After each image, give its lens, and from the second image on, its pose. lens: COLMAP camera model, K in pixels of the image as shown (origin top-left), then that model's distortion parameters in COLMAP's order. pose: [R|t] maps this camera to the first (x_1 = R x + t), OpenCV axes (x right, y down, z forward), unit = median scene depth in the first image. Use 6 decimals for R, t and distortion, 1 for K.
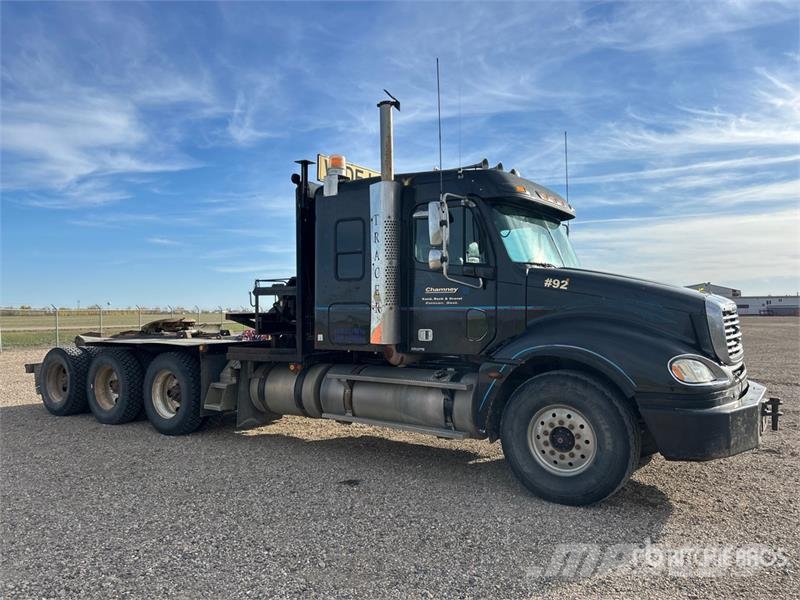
lens RADIAL K [[603.7, 0, 400.0], [0, 603.7, 300.0], [0, 0, 1]] dist [0.062334, -0.077114]
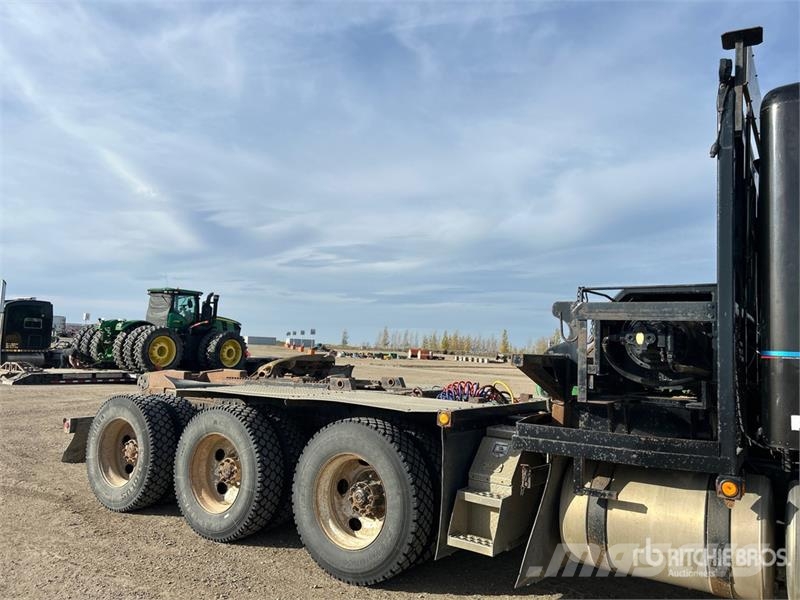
lens RADIAL K [[603.7, 0, 400.0], [0, 603.7, 300.0], [0, 0, 1]] dist [0.062334, -0.077114]
pose [[0.998741, 0.050052, -0.003412, -0.457365], [-0.050168, 0.996319, -0.069510, 0.020788], [-0.000080, 0.069594, 0.997575, 0.610037]]
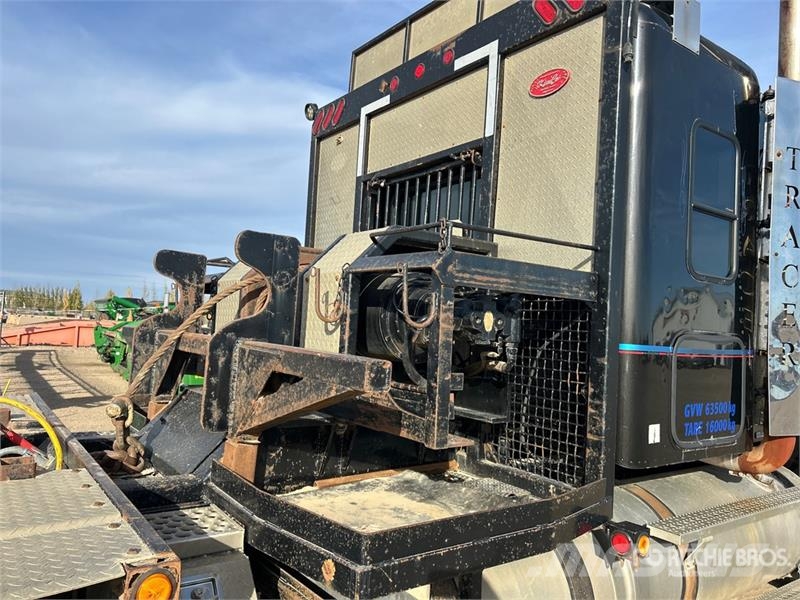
lens RADIAL K [[603.7, 0, 400.0], [0, 603.7, 300.0], [0, 0, 1]] dist [0.062334, -0.077114]
pose [[0.338069, 0.066783, 0.938749, -0.561646], [-0.071988, 0.996392, -0.044958, 0.012458], [-0.938364, -0.052380, 0.341656, 1.107303]]
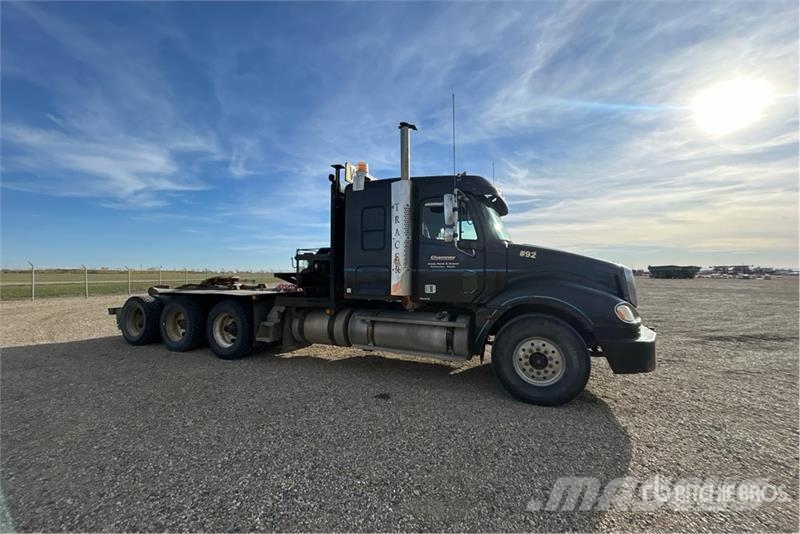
lens RADIAL K [[322.0, 0, 403.3], [0, 322.0, 266.7], [0, 0, 1]] dist [-0.003182, 0.000052]
pose [[0.980230, 0.012084, 0.197494, -0.170622], [-0.011880, 0.999927, -0.002216, 0.007725], [-0.197506, -0.000174, 0.980302, 0.256083]]
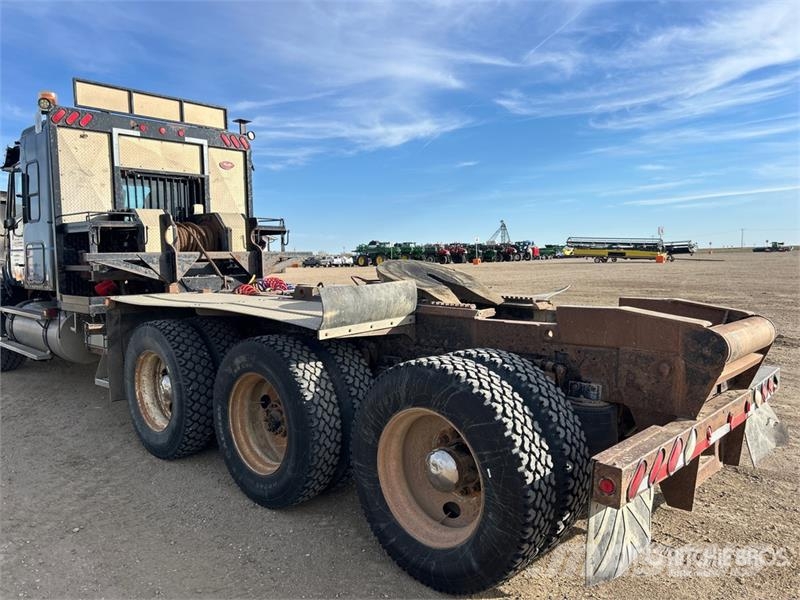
lens RADIAL K [[603.7, 0, 400.0], [0, 603.7, 300.0], [0, 0, 1]] dist [0.062334, -0.077114]
pose [[-0.987468, 0.011223, 0.157421, -0.707281], [0.020842, 0.998006, 0.059586, 0.055894], [-0.156439, 0.062120, -0.985732, 2.364125]]
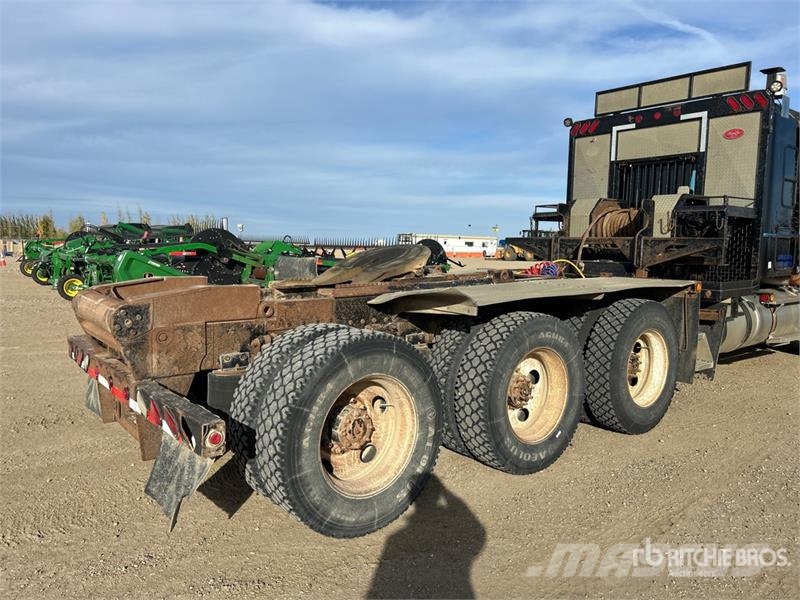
lens RADIAL K [[604.5, 0, 396.1], [0, 604.5, 311.5], [0, 0, 1]] dist [0.008608, 0.002974]
pose [[0.294661, -0.097162, 0.950650, -1.349811], [-0.030782, 0.993336, 0.111066, 0.049441], [-0.955106, -0.061990, 0.289706, 1.393474]]
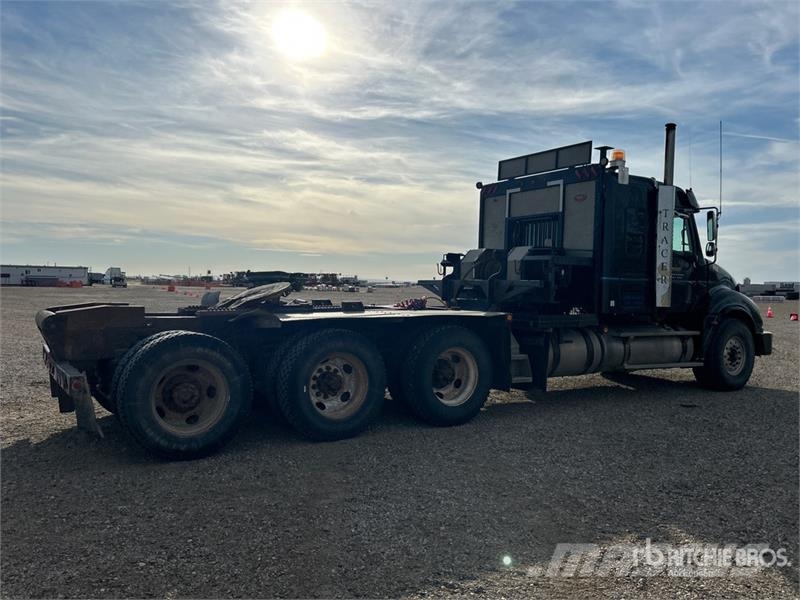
lens RADIAL K [[633.0, 0, 399.3], [0, 633.0, 304.4], [0, 0, 1]] dist [0.010558, -0.006694]
pose [[0.414786, -0.013770, 0.909815, -1.554694], [-0.036222, 0.998843, 0.031631, 0.043323], [-0.909198, -0.046075, 0.413808, 0.938734]]
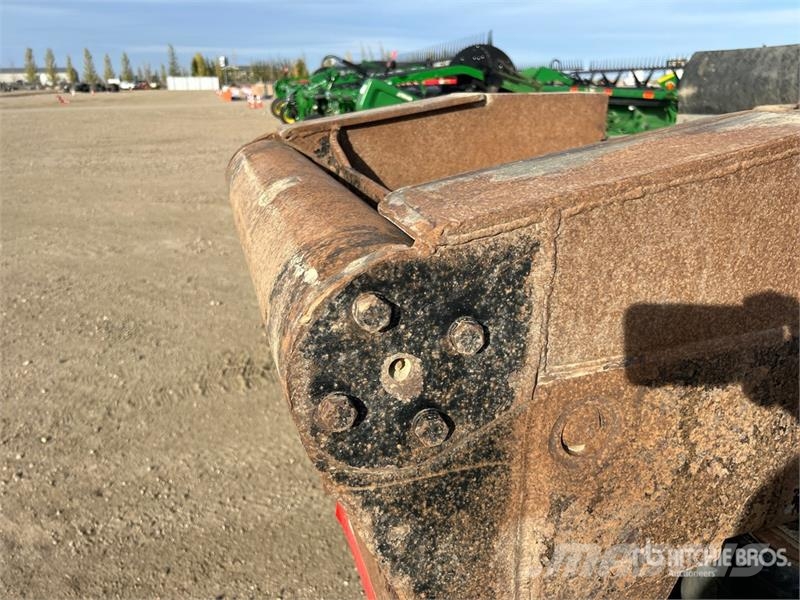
lens RADIAL K [[603.7, 0, 400.0], [0, 603.7, 300.0], [0, 0, 1]] dist [0.062334, -0.077114]
pose [[0.619899, -0.273963, 0.735302, -1.003956], [0.005523, 0.938571, 0.345041, 0.085459], [-0.784662, -0.209830, 0.583333, 1.698120]]
